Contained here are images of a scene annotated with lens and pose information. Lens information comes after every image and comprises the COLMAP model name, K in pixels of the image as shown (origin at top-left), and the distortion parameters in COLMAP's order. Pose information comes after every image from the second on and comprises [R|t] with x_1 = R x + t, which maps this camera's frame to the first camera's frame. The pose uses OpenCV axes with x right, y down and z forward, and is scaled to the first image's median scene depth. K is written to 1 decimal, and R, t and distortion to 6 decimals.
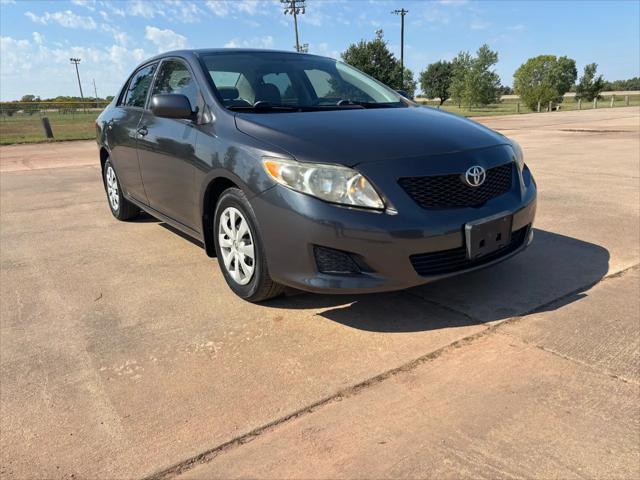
lens RADIAL K [[501.3, 0, 318.8], [0, 501.3, 221.0], [0, 0, 1]] dist [0.035868, -0.029342]
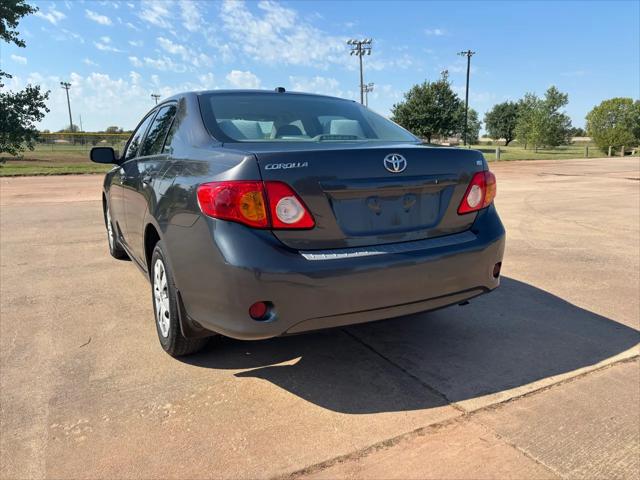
lens RADIAL K [[501.3, 0, 321.2], [0, 501.3, 210.0], [0, 0, 1]] dist [0.035868, -0.029342]
pose [[0.991965, 0.042402, -0.119193, 0.107856], [-0.052842, 0.994907, -0.085839, -0.040176], [0.114946, 0.091448, 0.989153, 0.016883]]
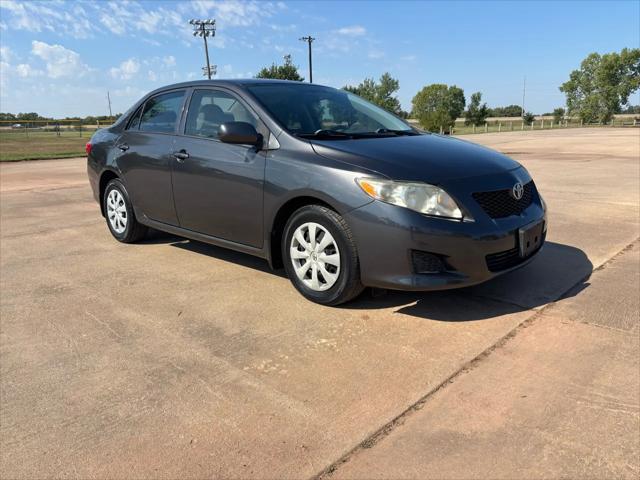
lens RADIAL K [[501.3, 0, 329.3], [0, 501.3, 213.4], [0, 0, 1]] dist [0.035868, -0.029342]
pose [[0.978170, -0.026296, 0.206134, -0.256116], [0.037738, 0.997946, -0.051772, 0.008864], [-0.204349, 0.058421, 0.977153, -0.077434]]
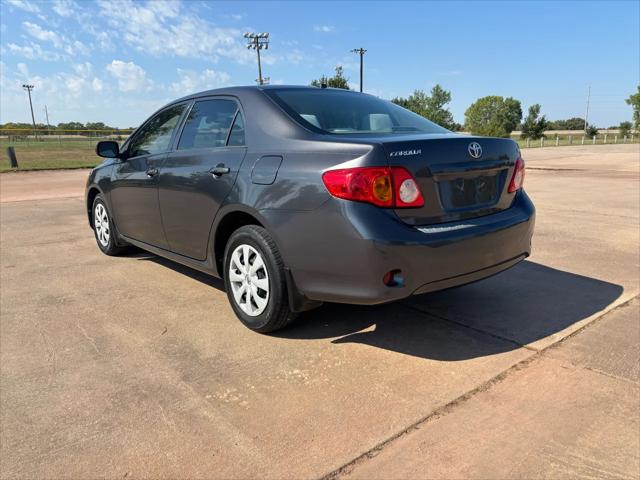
lens RADIAL K [[501.3, 0, 321.2], [0, 501.3, 218.6], [0, 0, 1]] dist [0.035868, -0.029342]
pose [[0.995641, 0.005584, 0.093103, -0.158292], [0.000521, 0.997858, -0.065418, -0.009273], [-0.093269, 0.065182, 0.993505, -0.066025]]
